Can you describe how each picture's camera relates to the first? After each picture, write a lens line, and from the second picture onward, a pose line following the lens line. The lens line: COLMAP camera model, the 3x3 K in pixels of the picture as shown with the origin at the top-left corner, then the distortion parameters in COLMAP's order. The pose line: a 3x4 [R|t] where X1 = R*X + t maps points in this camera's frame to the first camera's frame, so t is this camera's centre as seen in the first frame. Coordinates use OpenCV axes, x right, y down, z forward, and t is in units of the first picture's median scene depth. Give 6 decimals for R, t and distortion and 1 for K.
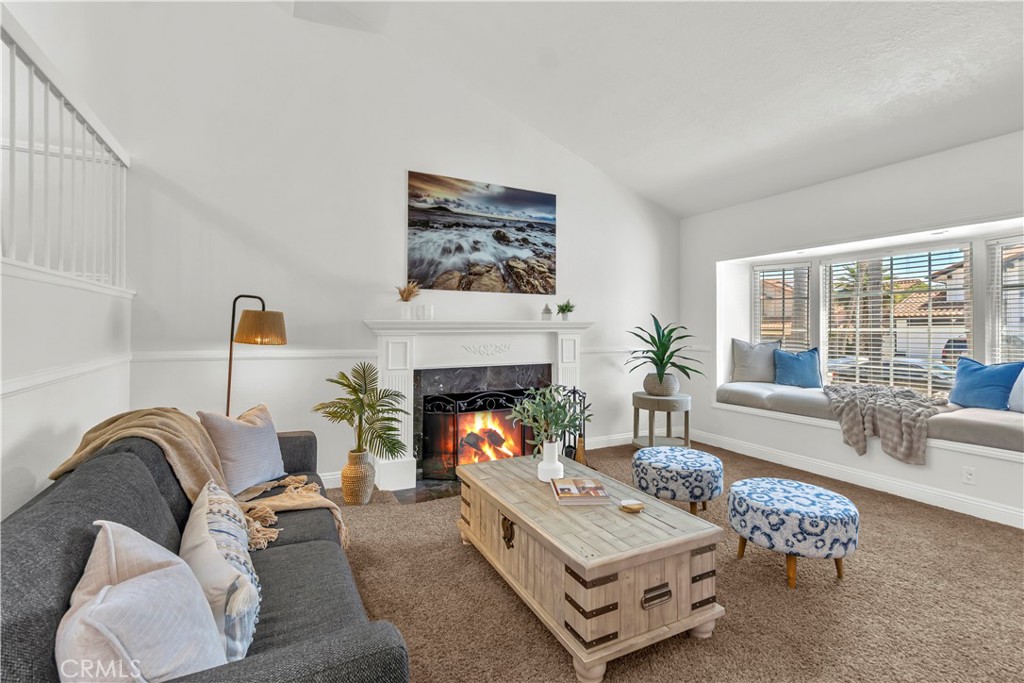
lens RADIAL K [[432.0, 0, 544.3], [0, 432.0, 330.6], [0, 0, 1]] dist [-0.011525, -0.000453]
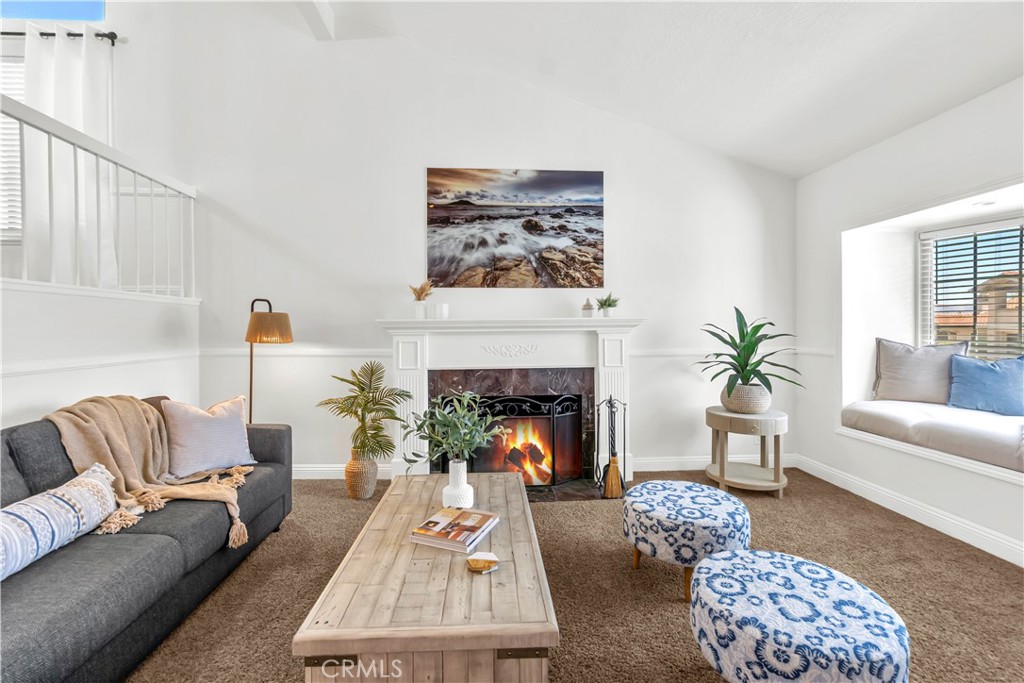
lens RADIAL K [[432.0, 0, 546.2], [0, 432.0, 336.7], [0, 0, 1]] dist [-0.011525, -0.000453]
pose [[0.916682, -0.000878, -0.399616, 0.323162], [0.006032, 0.999914, 0.011640, 0.005225], [0.399571, -0.013080, 0.916609, 0.197008]]
